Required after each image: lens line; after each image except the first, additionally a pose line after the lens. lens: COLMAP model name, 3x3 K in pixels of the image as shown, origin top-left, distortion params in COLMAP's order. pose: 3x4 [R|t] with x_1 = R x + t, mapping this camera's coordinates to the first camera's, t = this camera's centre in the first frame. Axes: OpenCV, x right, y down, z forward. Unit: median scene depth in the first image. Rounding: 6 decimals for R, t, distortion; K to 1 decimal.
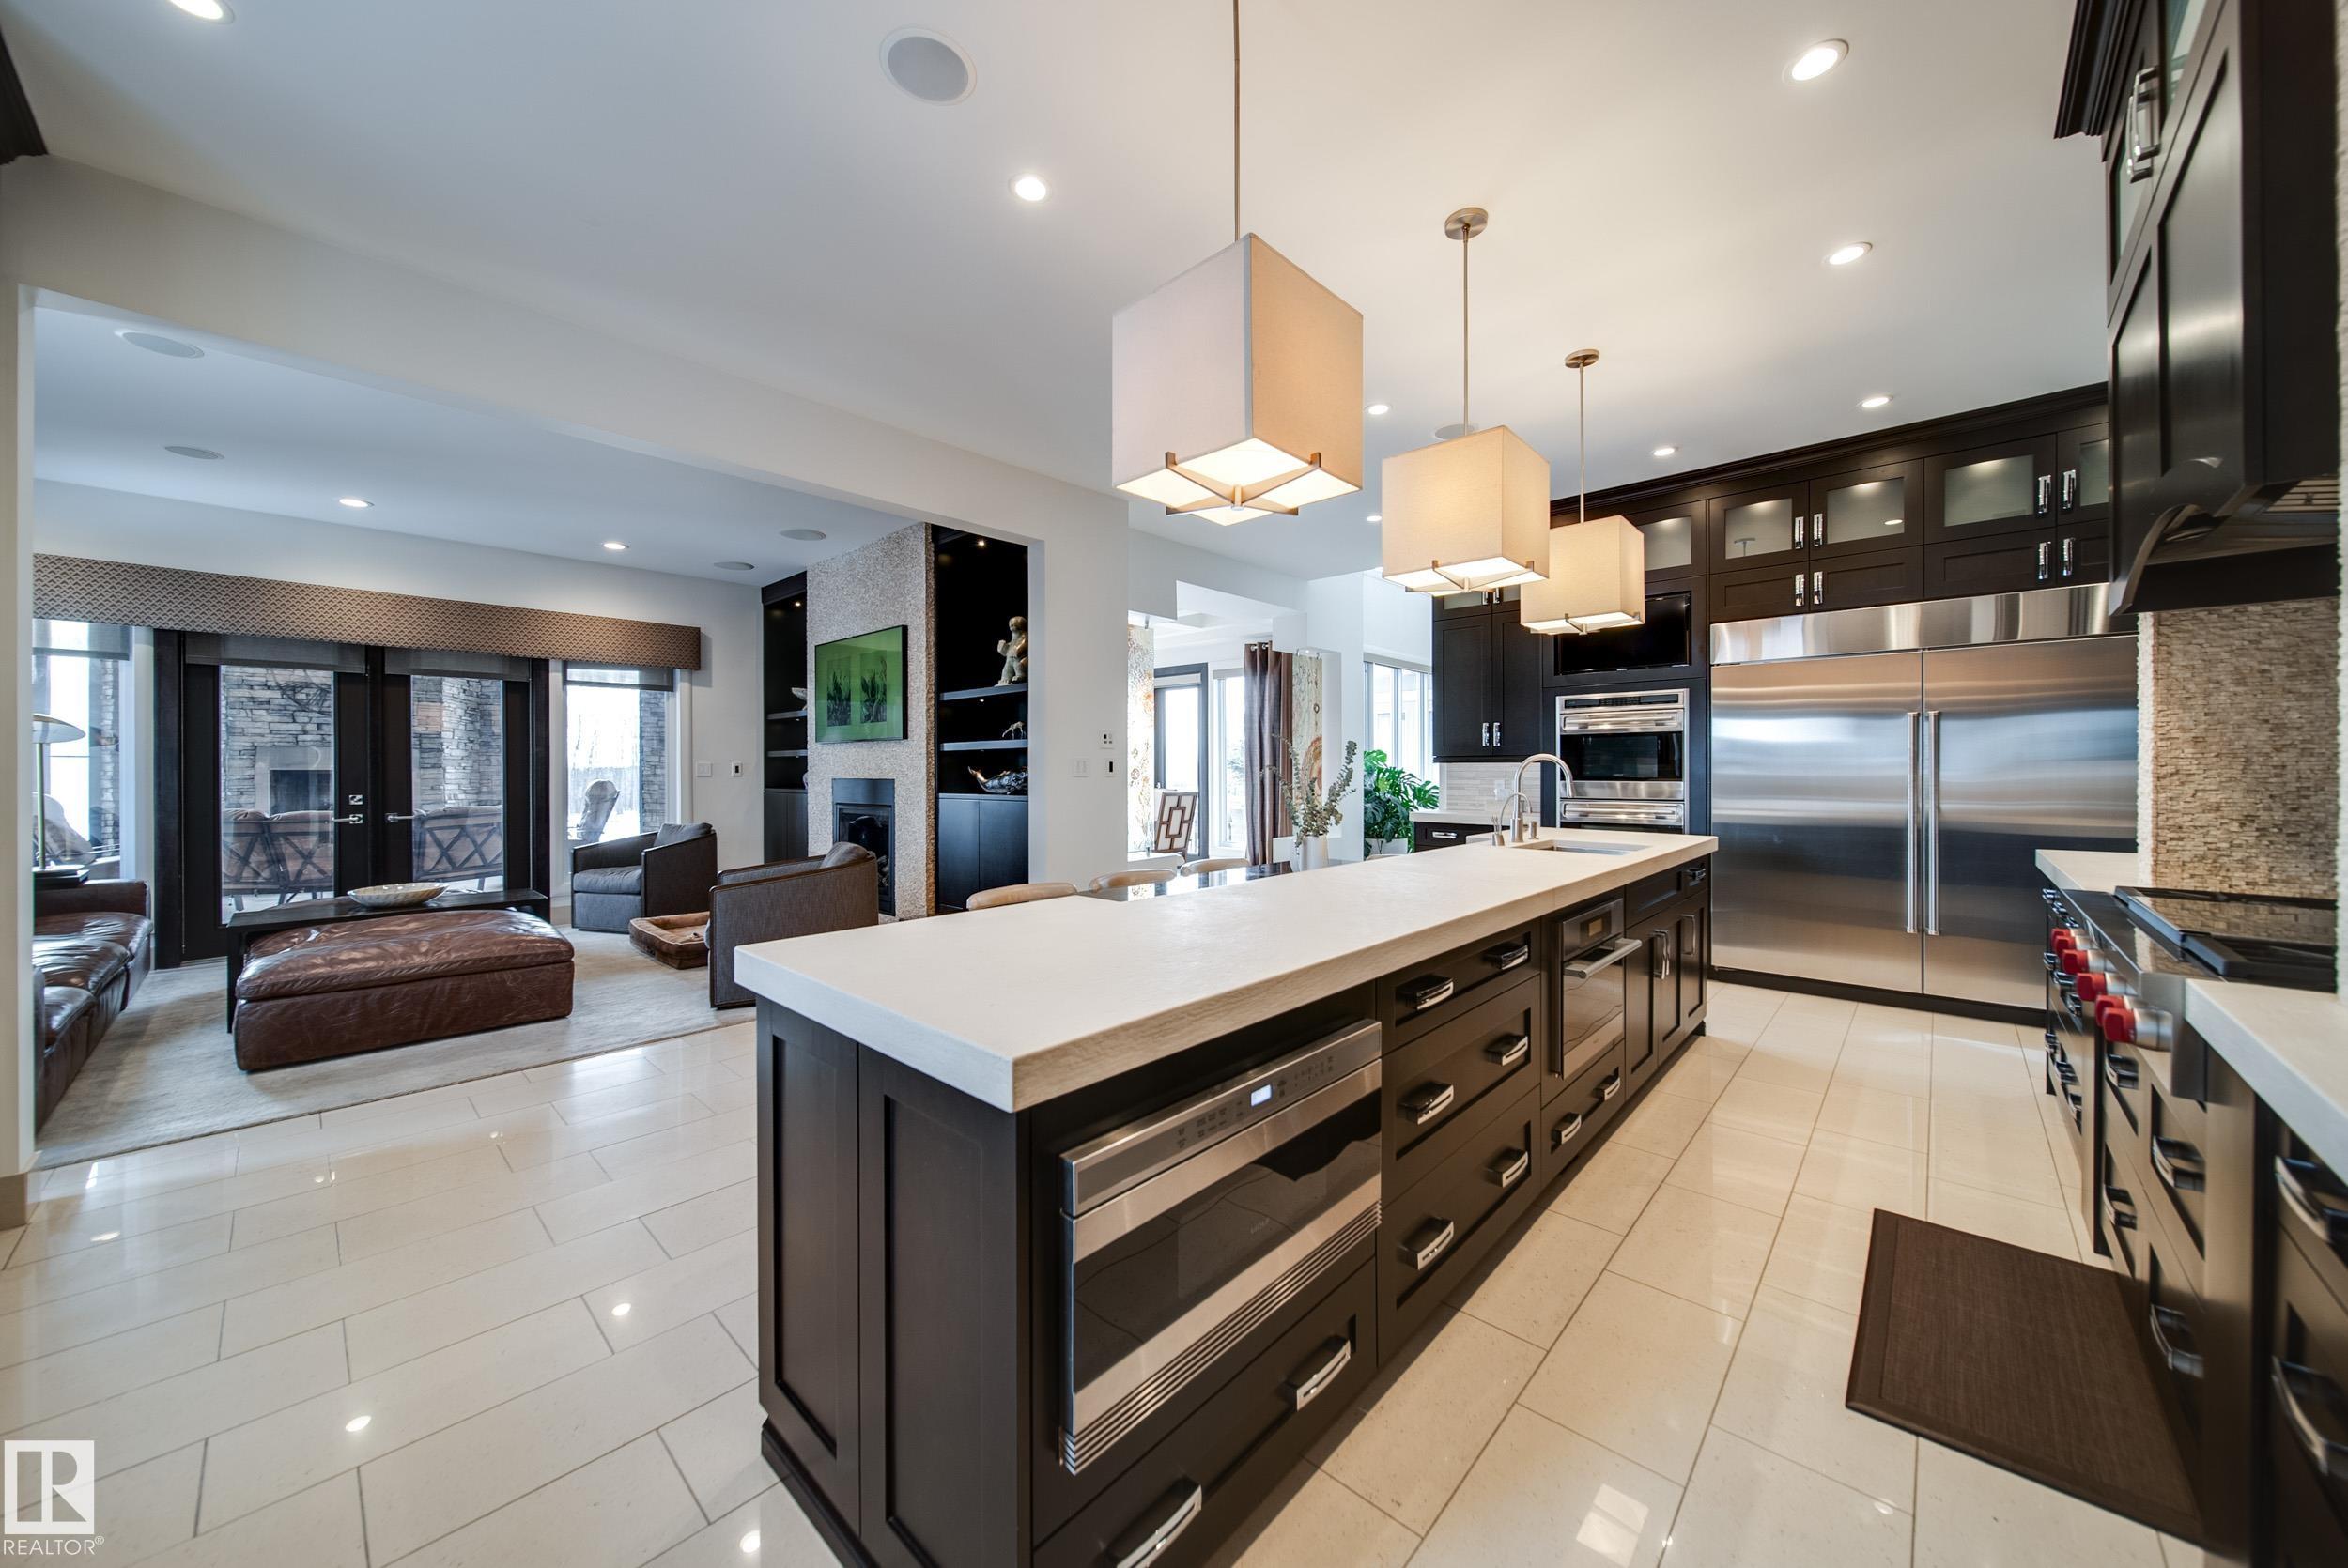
lens RADIAL K [[824.9, 0, 1171.9], [0, 824.9, 772.3], [0, 0, 1]] dist [-0.001386, -0.000178]
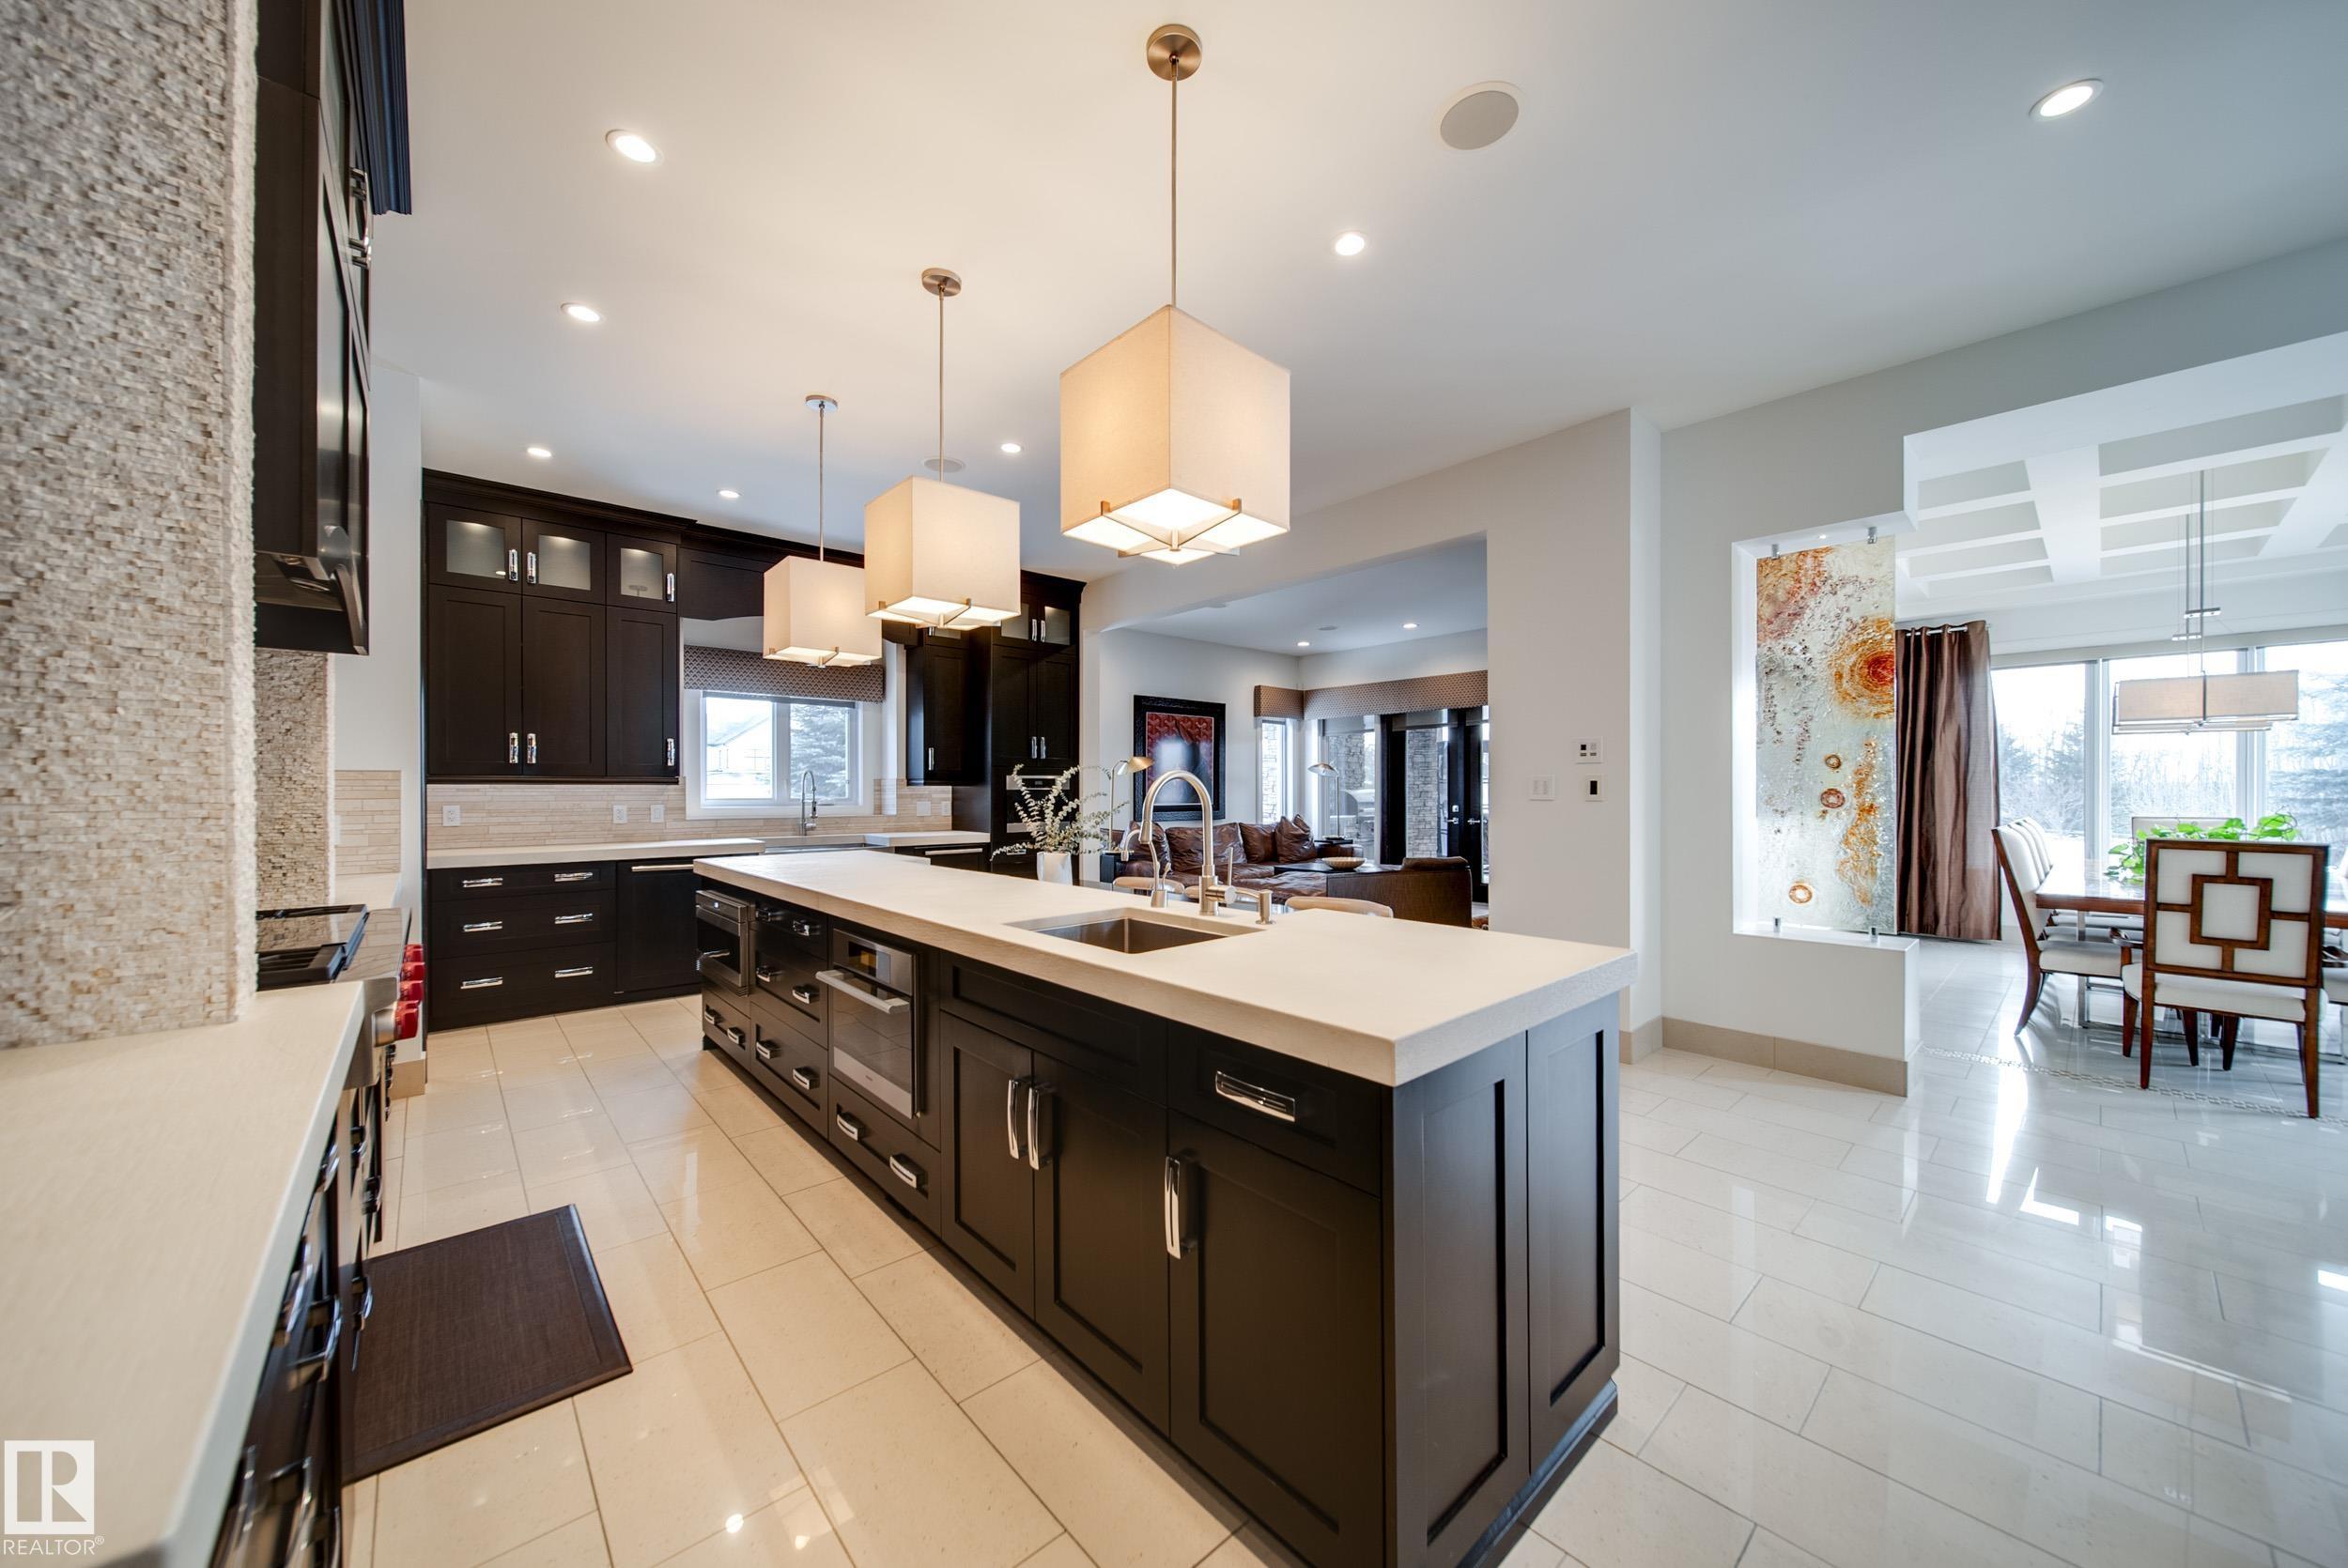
lens RADIAL K [[824.9, 0, 1171.9], [0, 824.9, 772.3], [0, 0, 1]] dist [-0.001386, -0.000178]
pose [[-0.089556, -0.020470, -0.995771, 0.624404], [-0.004443, 0.999787, -0.020153, -0.001273], [0.995972, 0.002620, -0.089628, 0.621176]]
